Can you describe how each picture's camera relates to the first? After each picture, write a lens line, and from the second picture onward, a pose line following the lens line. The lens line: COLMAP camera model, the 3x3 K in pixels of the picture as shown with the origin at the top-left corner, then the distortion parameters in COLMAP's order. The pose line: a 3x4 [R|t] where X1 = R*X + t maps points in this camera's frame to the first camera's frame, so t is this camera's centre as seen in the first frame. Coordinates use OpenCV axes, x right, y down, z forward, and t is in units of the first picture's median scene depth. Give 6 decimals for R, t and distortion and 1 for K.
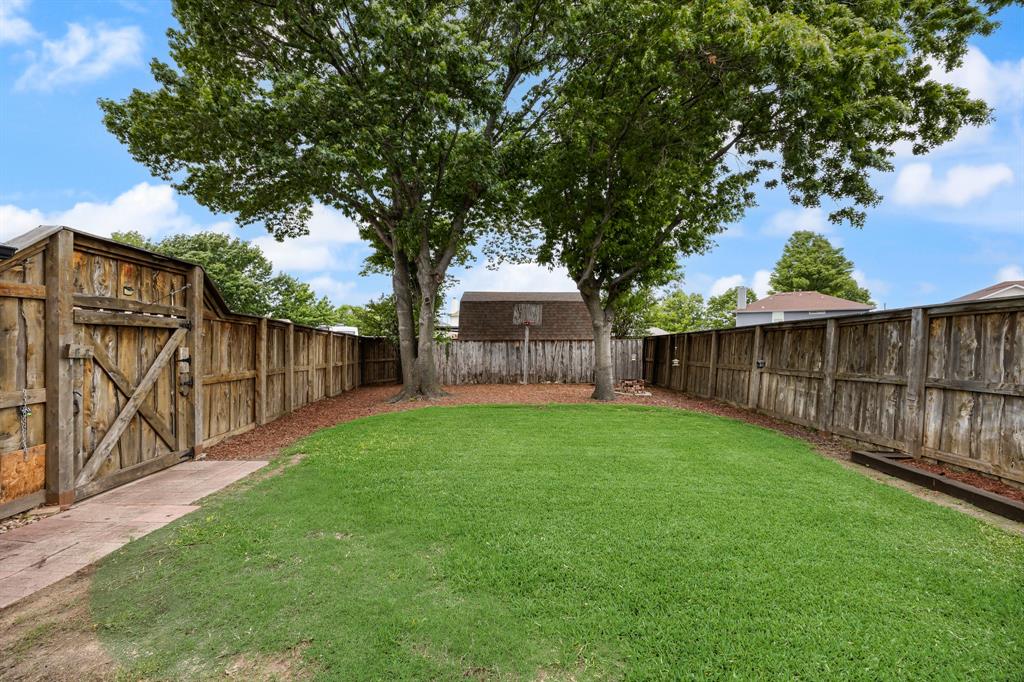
lens RADIAL K [[397.6, 0, 518.0], [0, 397.6, 342.6], [0, 0, 1]] dist [-0.002413, 0.000437]
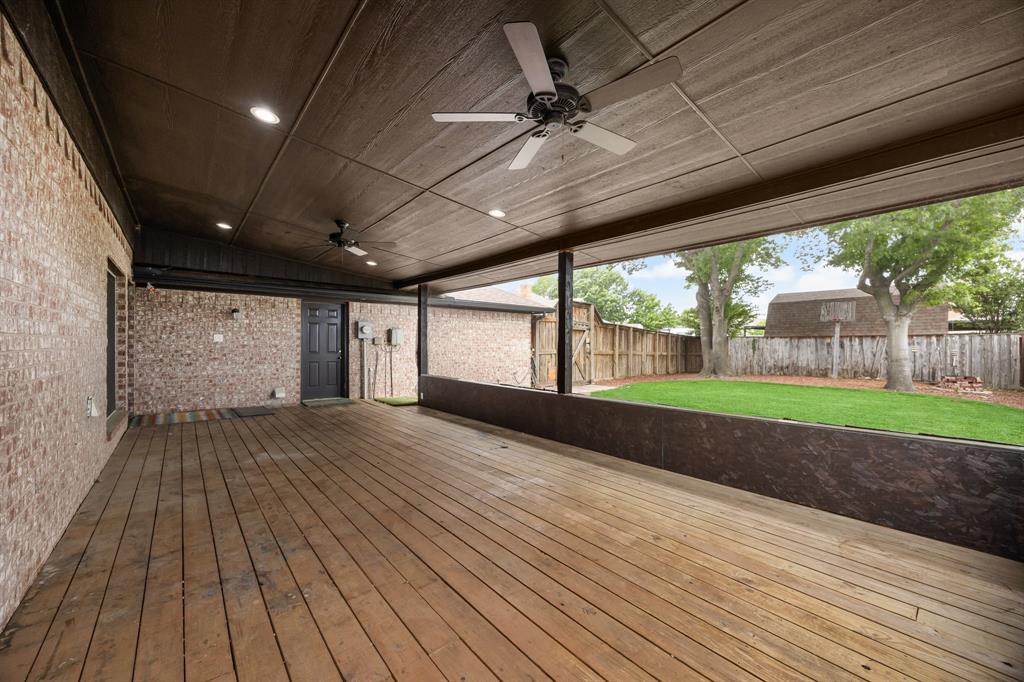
lens RADIAL K [[367.9, 0, 515.2], [0, 367.9, 343.2], [0, 0, 1]] dist [-0.001566, -0.000107]
pose [[0.655586, 0.002189, -0.755117, 0.191595], [-0.003215, 0.999995, 0.000108, 0.014679], [0.755113, 0.002356, 0.655590, -0.273320]]
